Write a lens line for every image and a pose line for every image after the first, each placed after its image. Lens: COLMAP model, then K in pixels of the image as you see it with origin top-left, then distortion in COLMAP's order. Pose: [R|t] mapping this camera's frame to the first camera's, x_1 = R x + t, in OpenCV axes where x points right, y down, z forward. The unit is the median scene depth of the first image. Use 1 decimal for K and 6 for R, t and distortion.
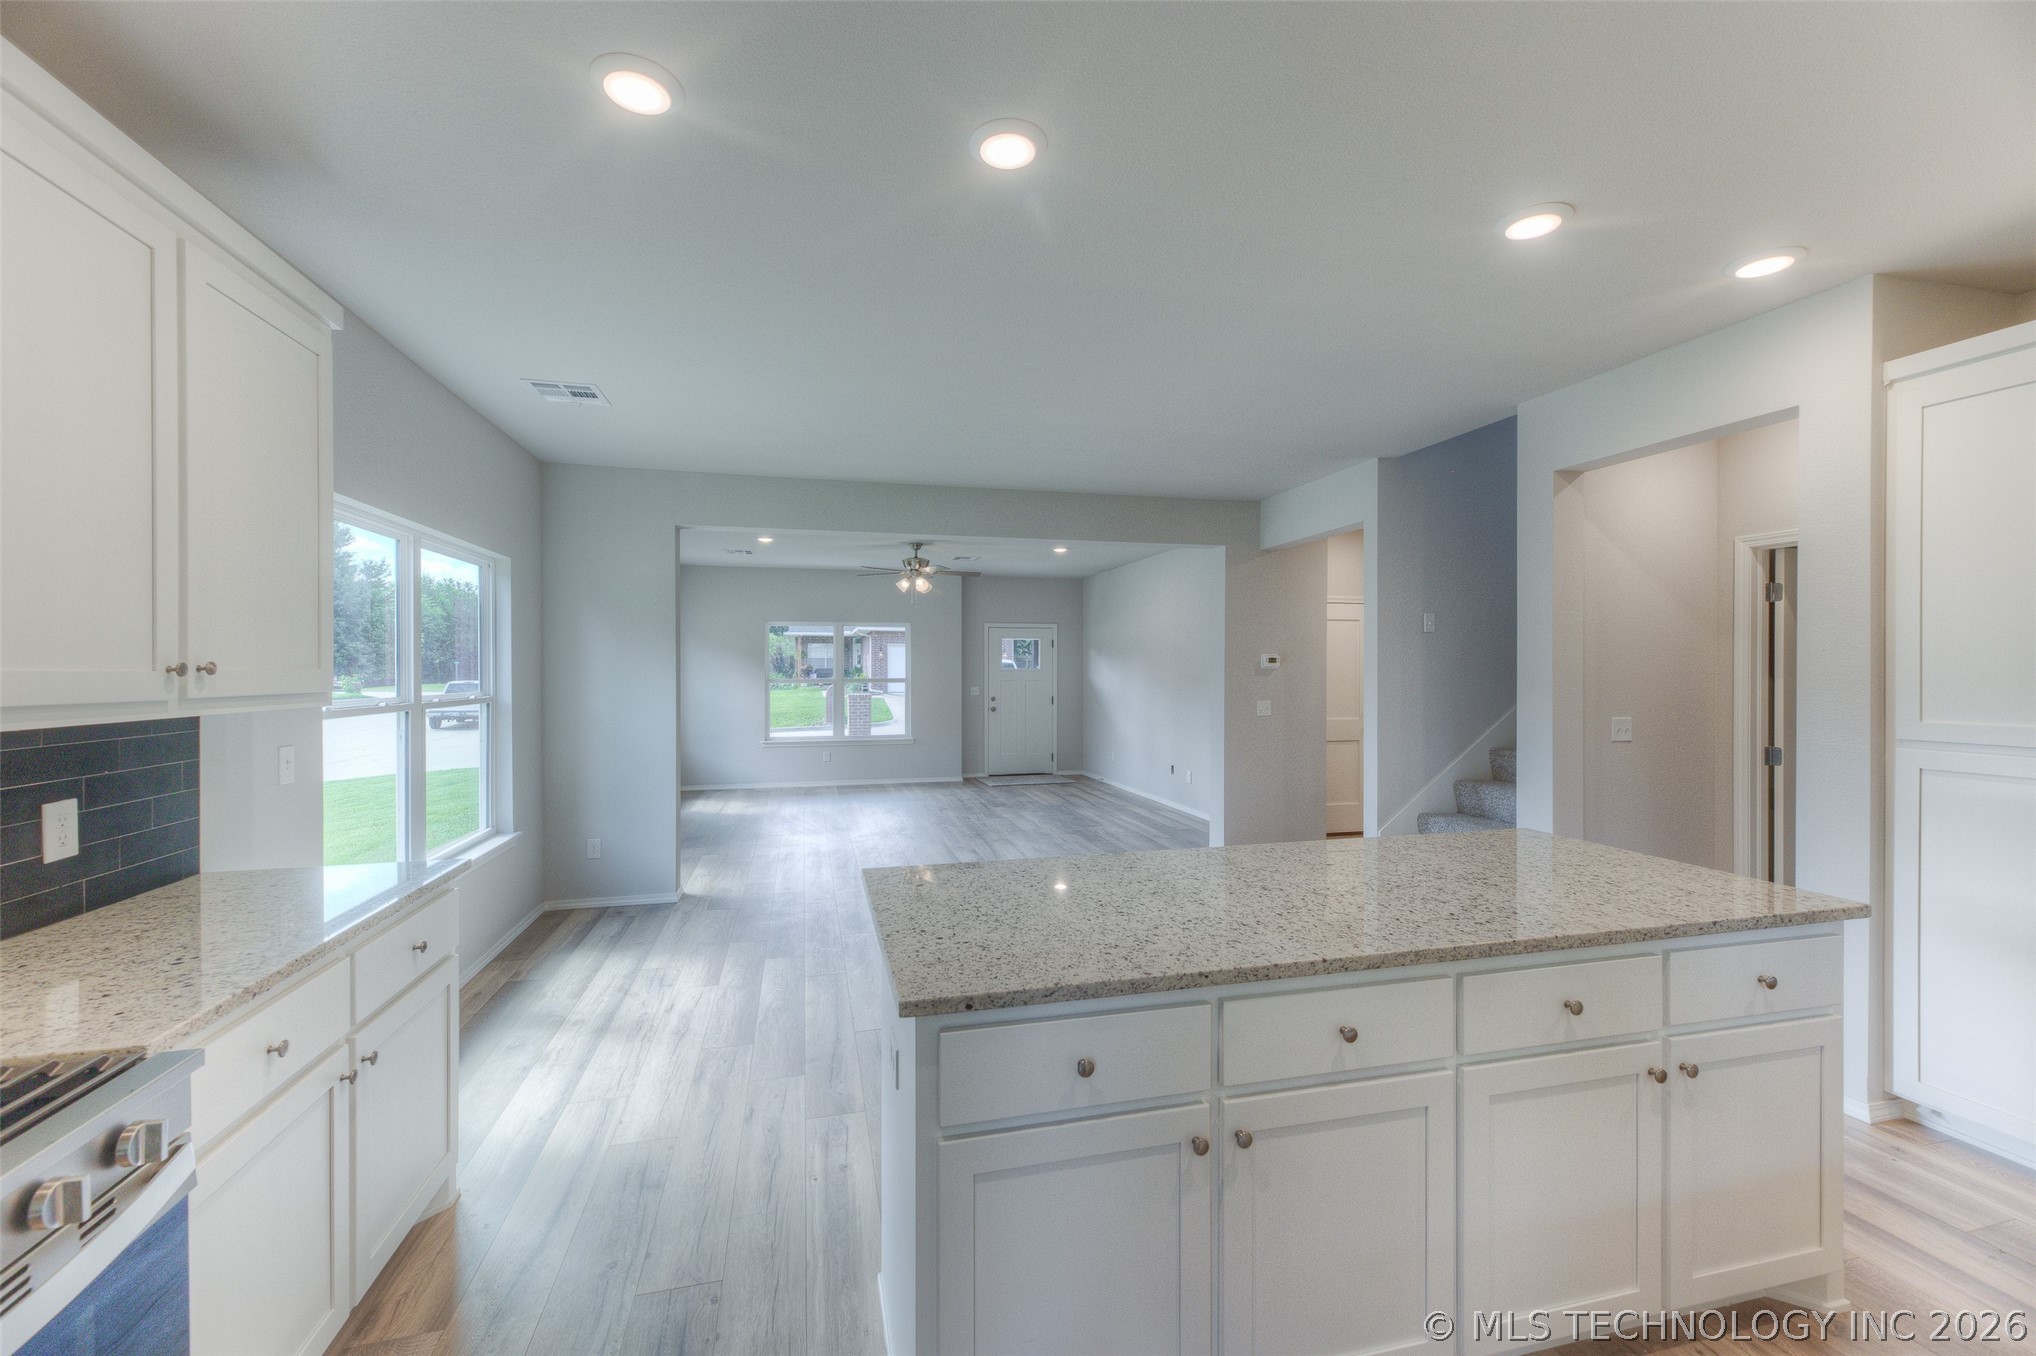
lens RADIAL K [[827.5, 0, 1014.0], [0, 827.5, 674.5], [0, 0, 1]] dist [0.002217, -0.000121]
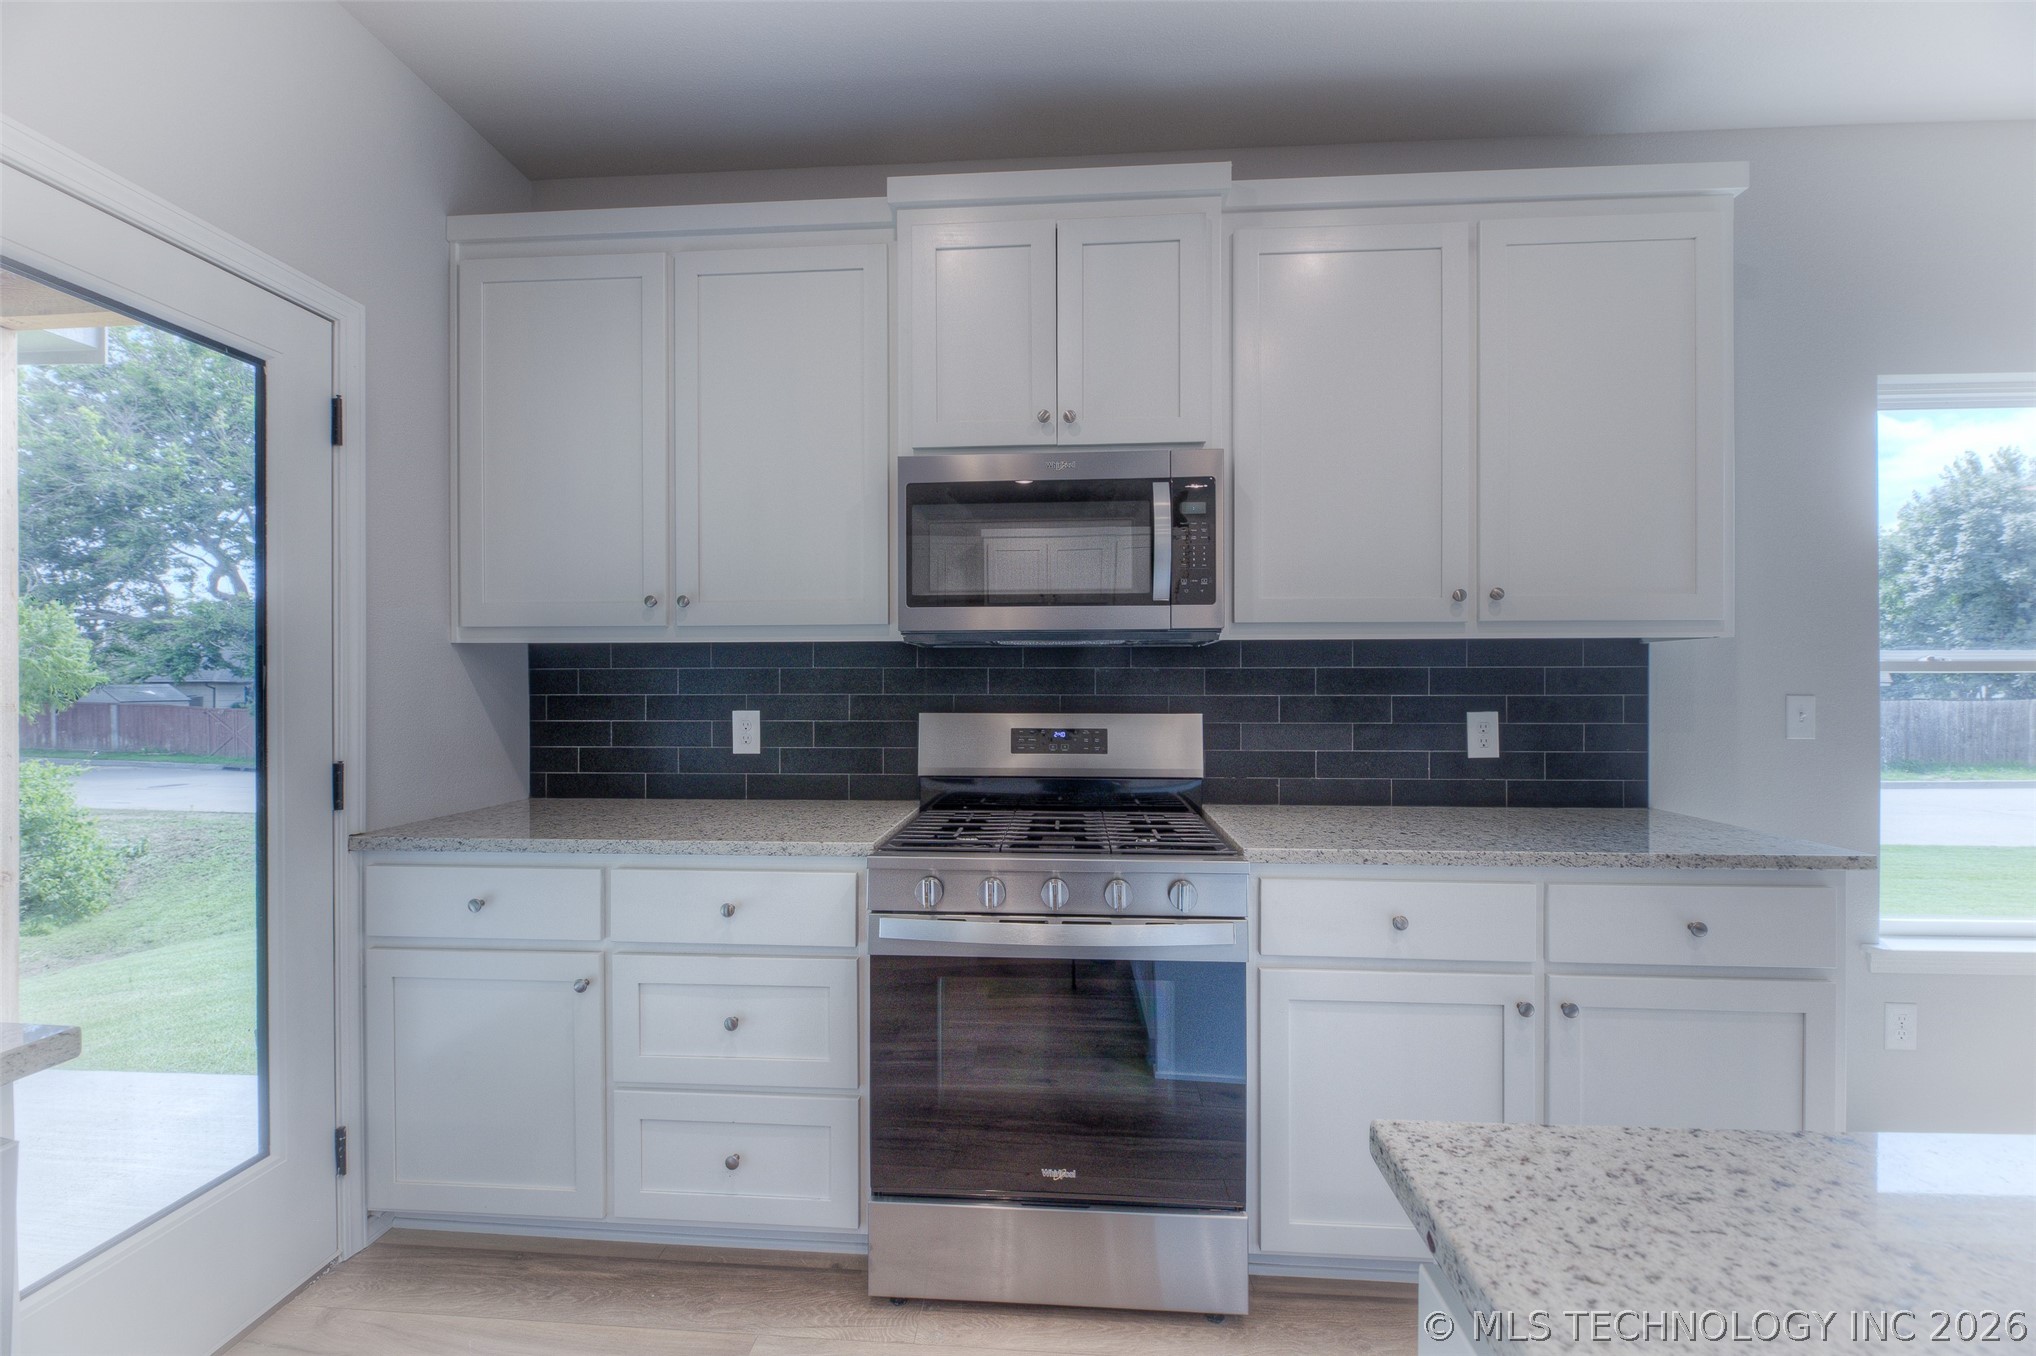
lens RADIAL K [[835.4, 0, 1011.3], [0, 835.4, 682.5], [0, 0, 1]] dist [0.001671, -0.000001]
pose [[-0.319448, -0.001183, -0.947603, 0.081052], [-0.005214, 0.999986, 0.000510, 0.031304], [0.947589, 0.005104, -0.319450, 0.204114]]
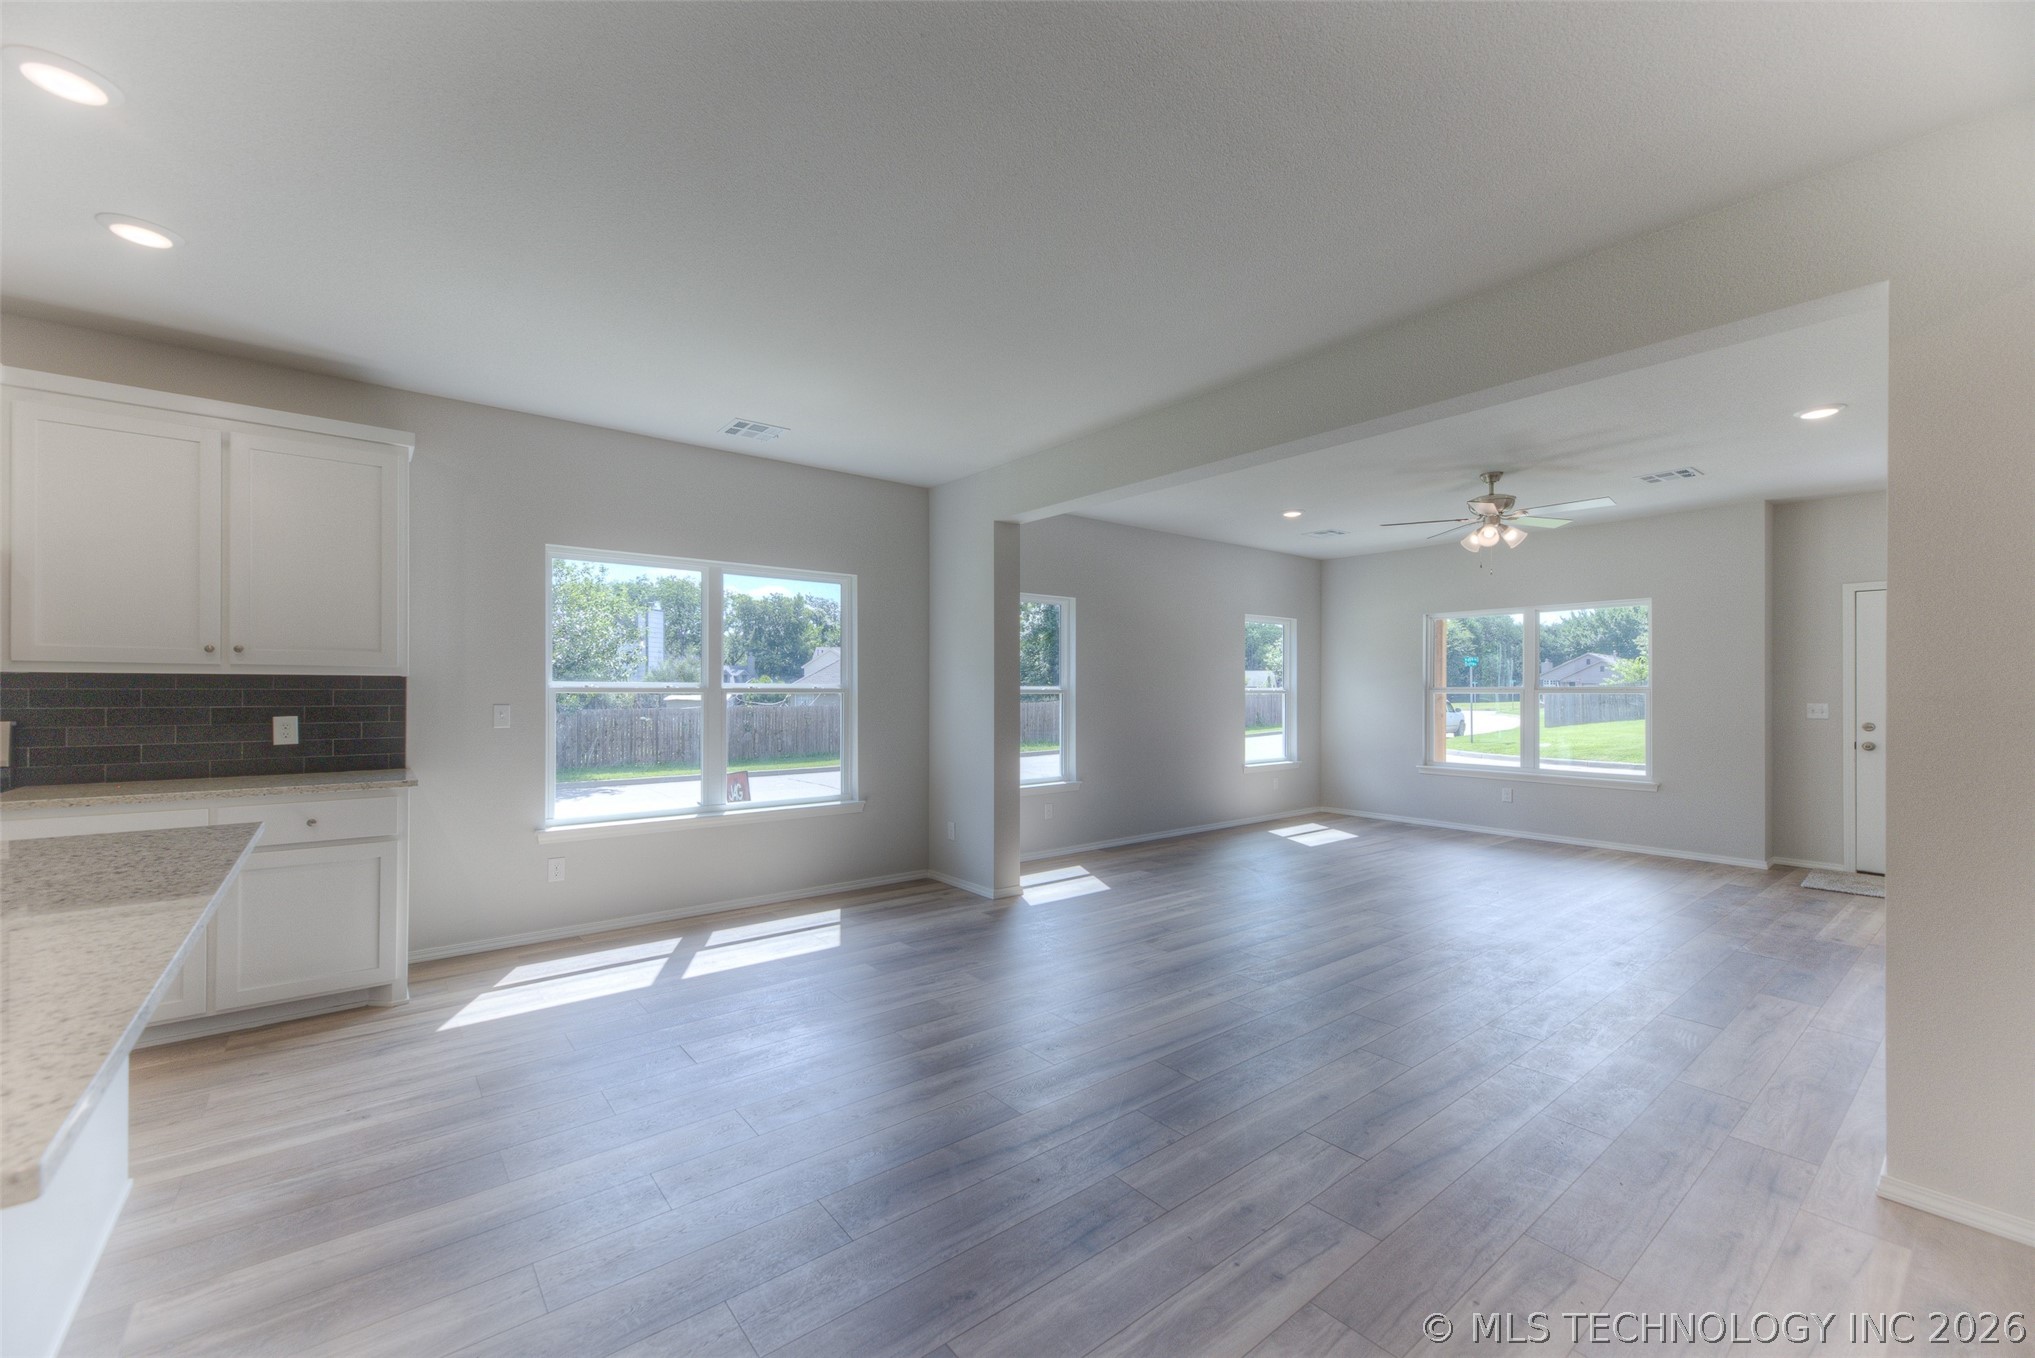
lens RADIAL K [[816.2, 0, 1008.1], [0, 816.2, 688.8], [0, 0, 1]] dist [0.016081, -0.005396]
pose [[0.405993, 0.000310, -0.913876, 0.413675], [-0.008696, 0.999956, -0.003524, 0.021120], [0.913835, 0.009378, 0.405978, 0.510639]]
